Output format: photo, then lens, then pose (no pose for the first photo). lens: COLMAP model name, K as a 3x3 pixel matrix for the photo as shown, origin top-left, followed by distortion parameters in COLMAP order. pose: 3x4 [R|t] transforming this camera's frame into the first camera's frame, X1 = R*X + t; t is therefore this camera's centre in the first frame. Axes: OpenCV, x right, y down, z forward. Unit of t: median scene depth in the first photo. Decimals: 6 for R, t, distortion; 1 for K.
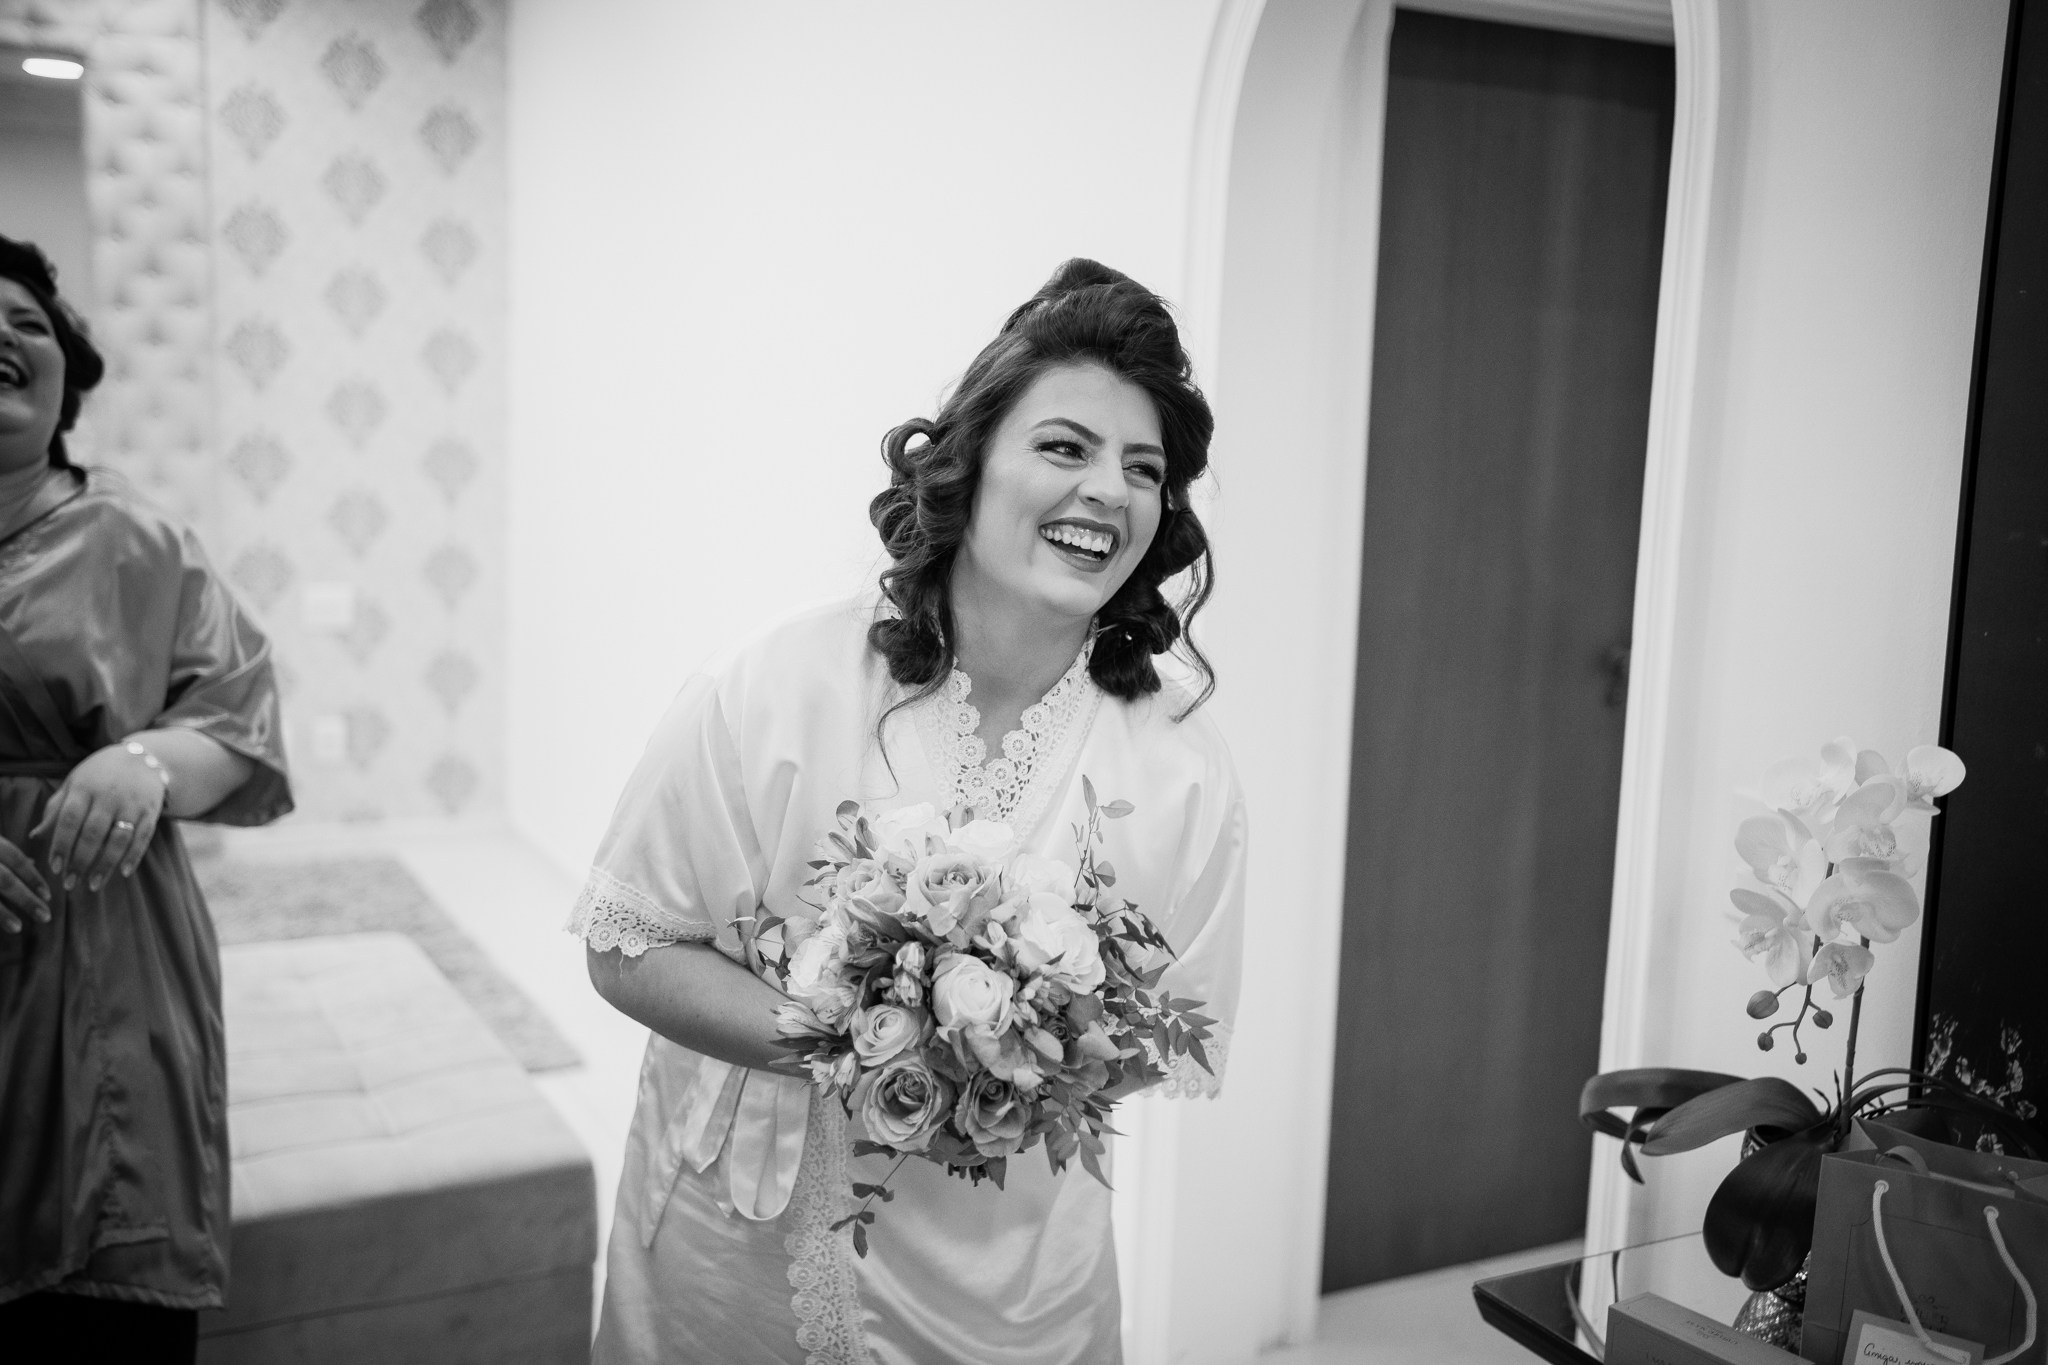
lens RADIAL K [[2034.4, 0, 1024.0], [0, 2034.4, 682.5], [0, 0, 1]] dist [-0.026697, 0.120908]
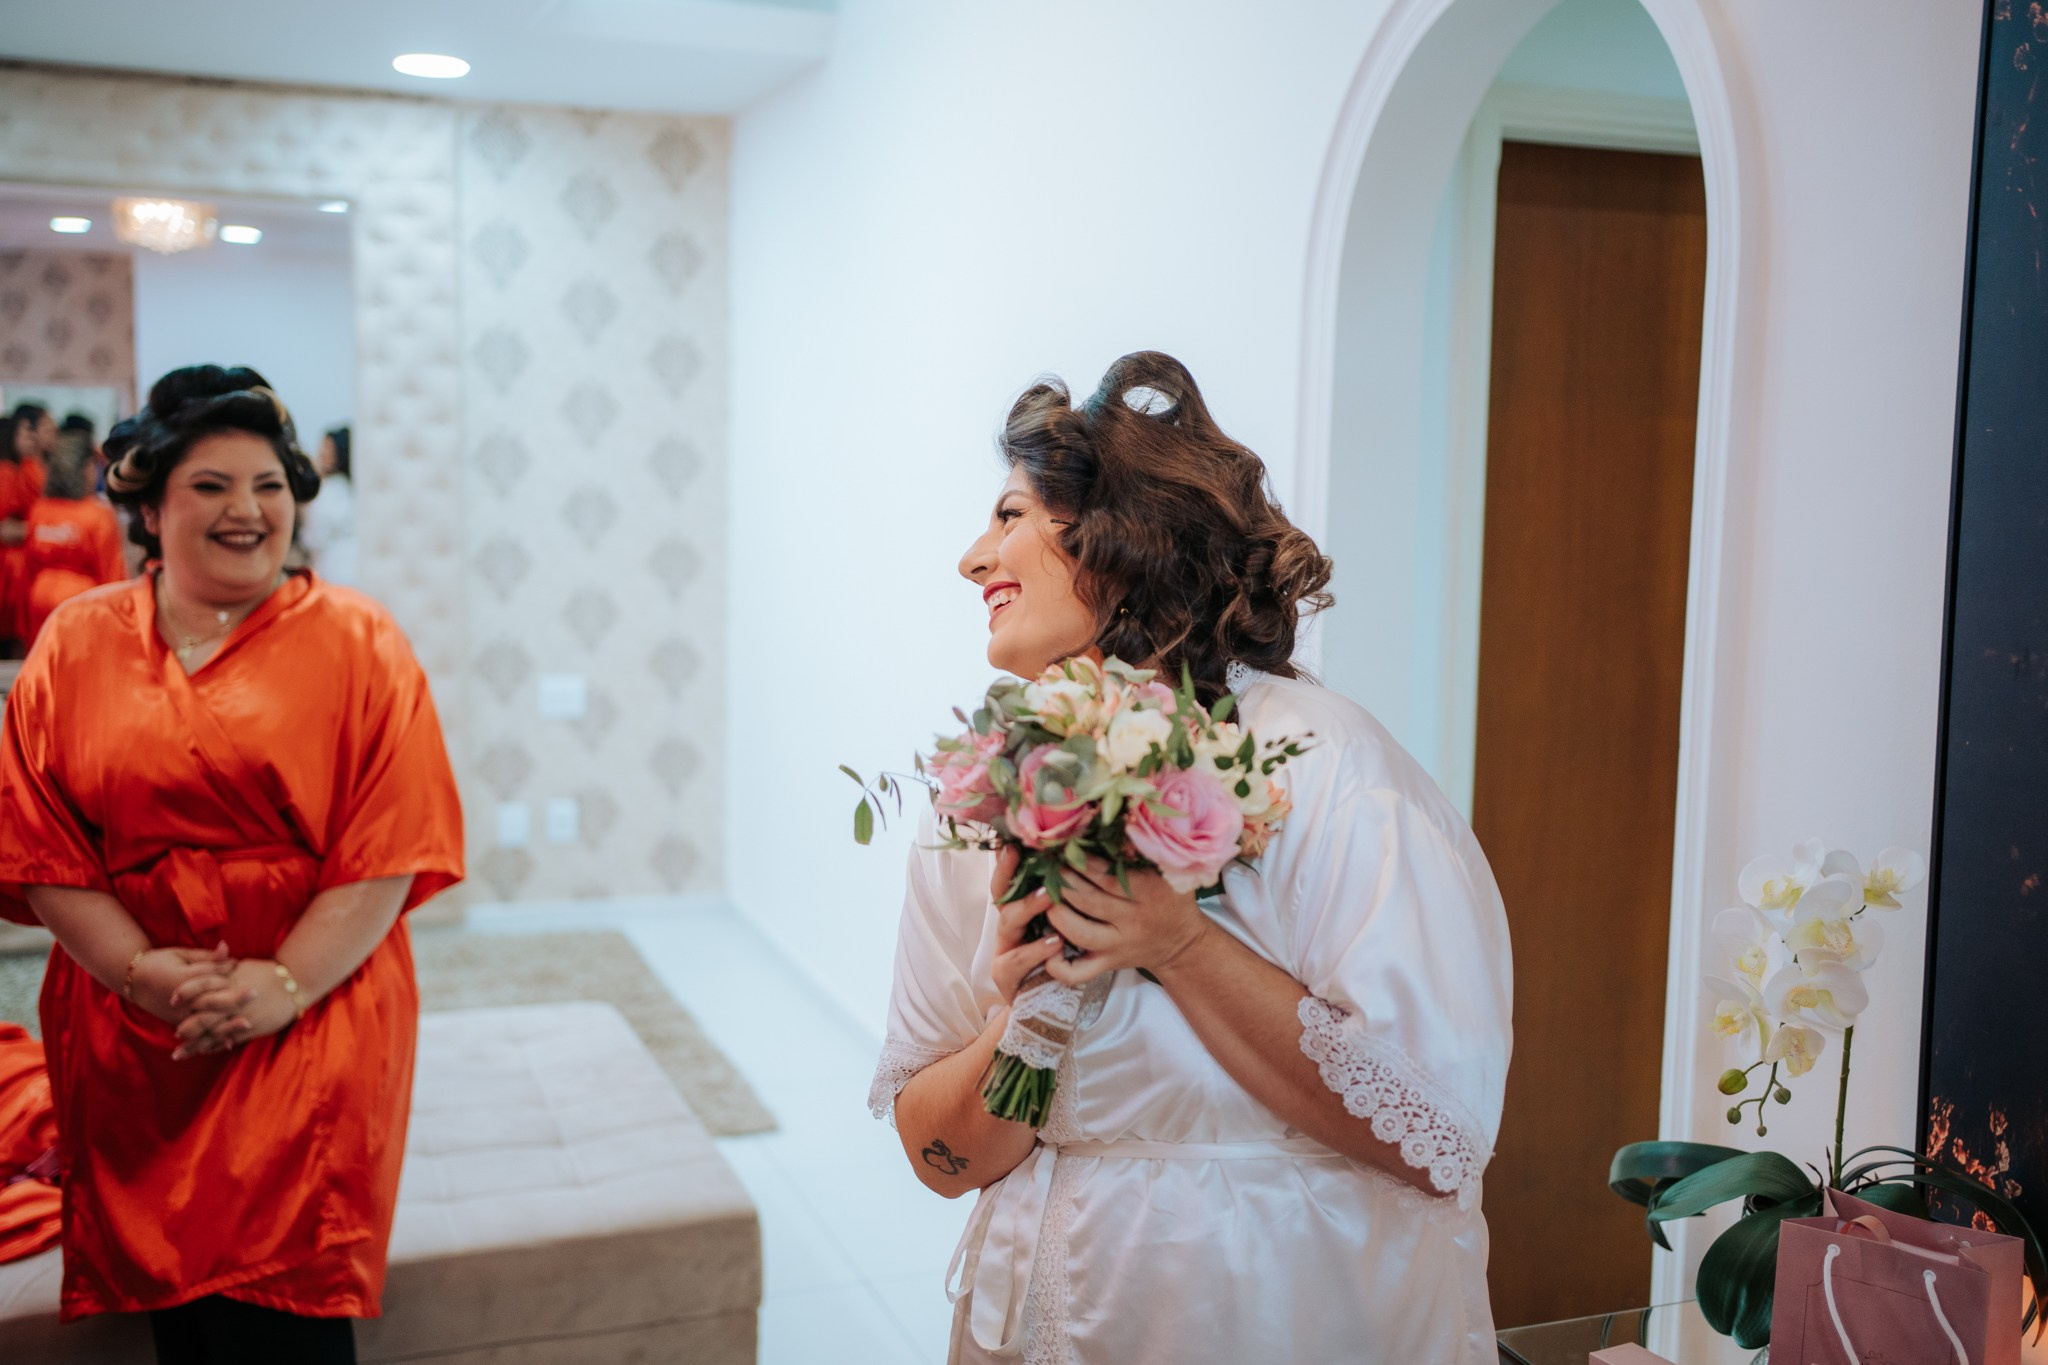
lens RADIAL K [[2034.4, 0, 1024.0], [0, 2034.4, 682.5], [0, 0, 1]] dist [-0.026697, 0.120908]
pose [[0.992643, -0.002449, -0.121055, 0.063710], [-0.002251, 0.999250, -0.038669, -0.007744], [0.121059, 0.038657, 0.991892, -0.079888]]
